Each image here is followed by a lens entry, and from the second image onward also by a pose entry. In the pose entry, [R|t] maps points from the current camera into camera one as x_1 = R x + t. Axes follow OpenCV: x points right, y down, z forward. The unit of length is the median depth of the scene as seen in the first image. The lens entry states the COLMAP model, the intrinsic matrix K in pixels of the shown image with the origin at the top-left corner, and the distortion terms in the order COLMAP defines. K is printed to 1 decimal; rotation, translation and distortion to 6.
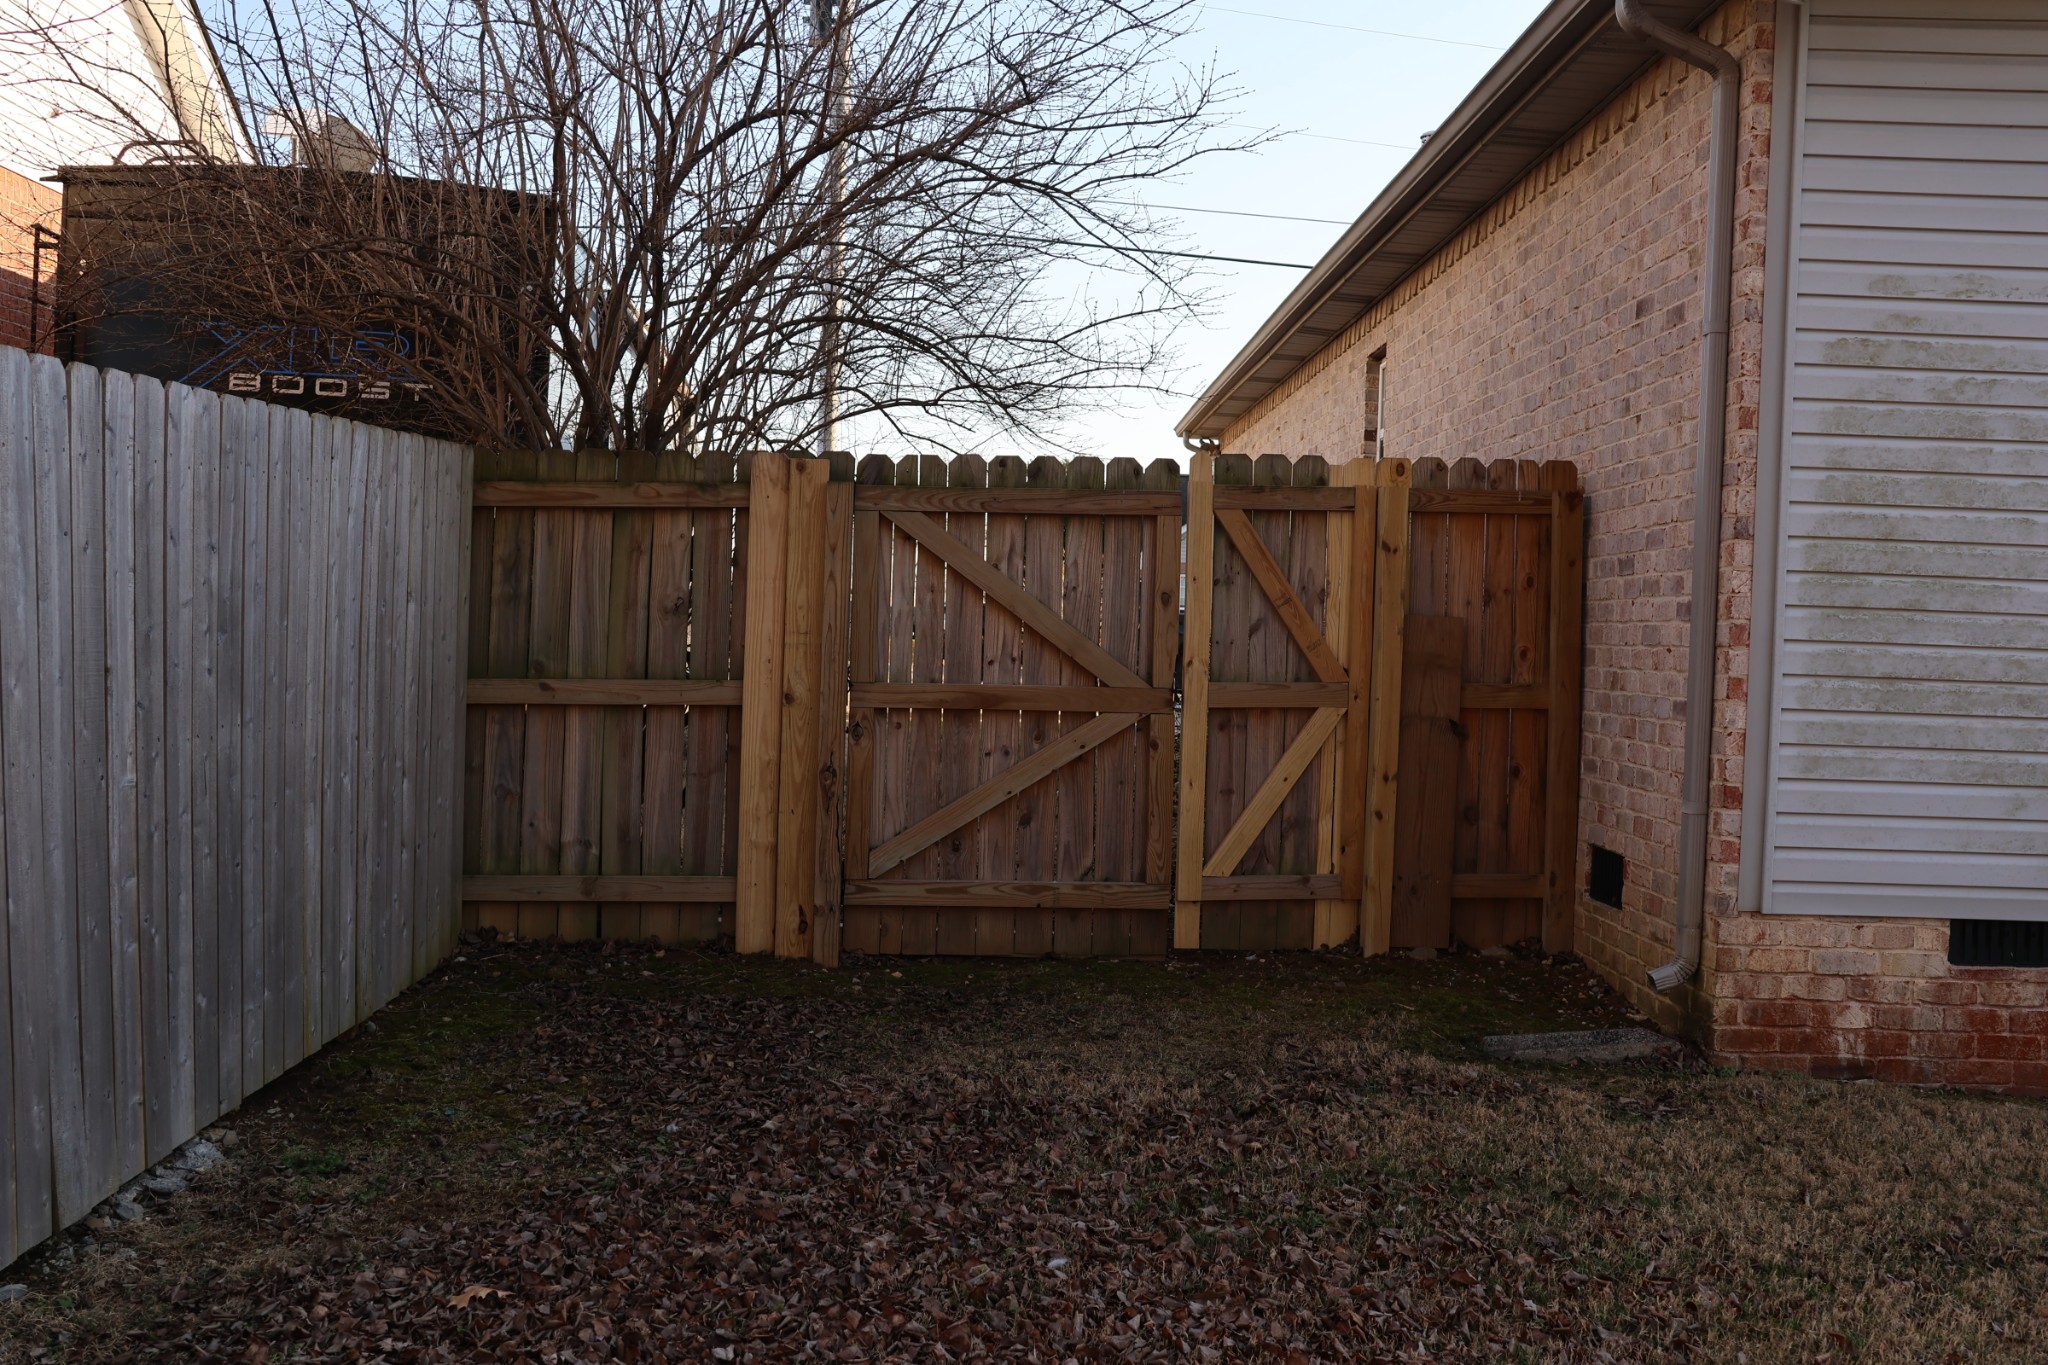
lens RADIAL K [[1919.9, 0, 1021.8], [0, 1919.9, 698.8], [0, 0, 1]] dist [-0.112263, 0.180455]
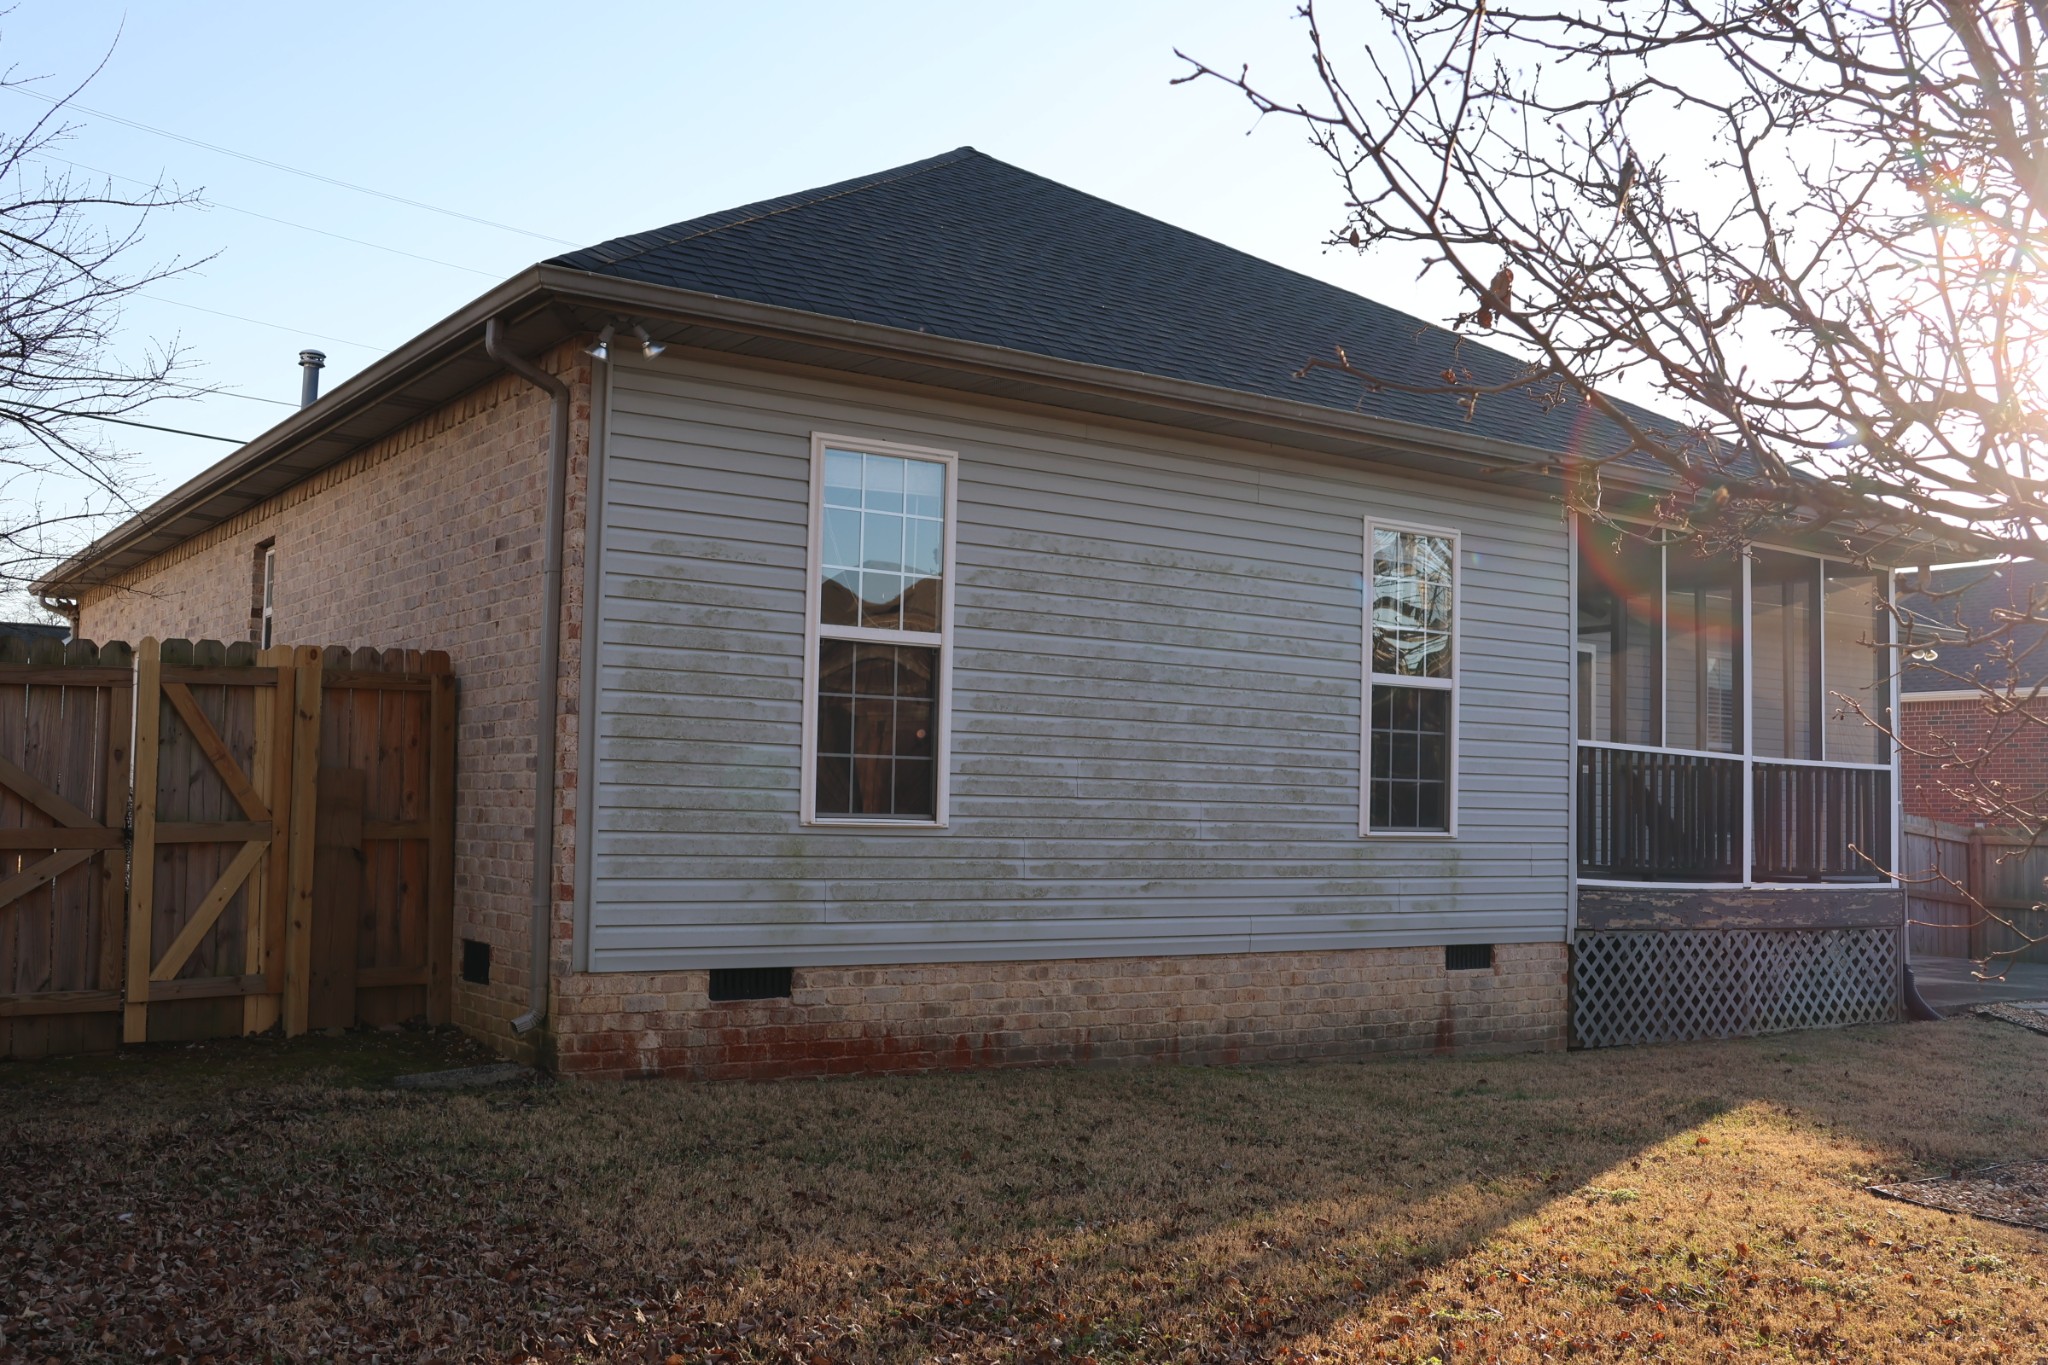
lens RADIAL K [[1919.9, 0, 1021.8], [0, 1919.9, 698.8], [0, 0, 1]] dist [-0.112263, 0.180455]
pose [[0.826864, 0.017064, 0.562143, -0.153848], [0.028720, 0.996954, -0.072508, 0.019747], [-0.561668, 0.076099, 0.823855, -0.392229]]
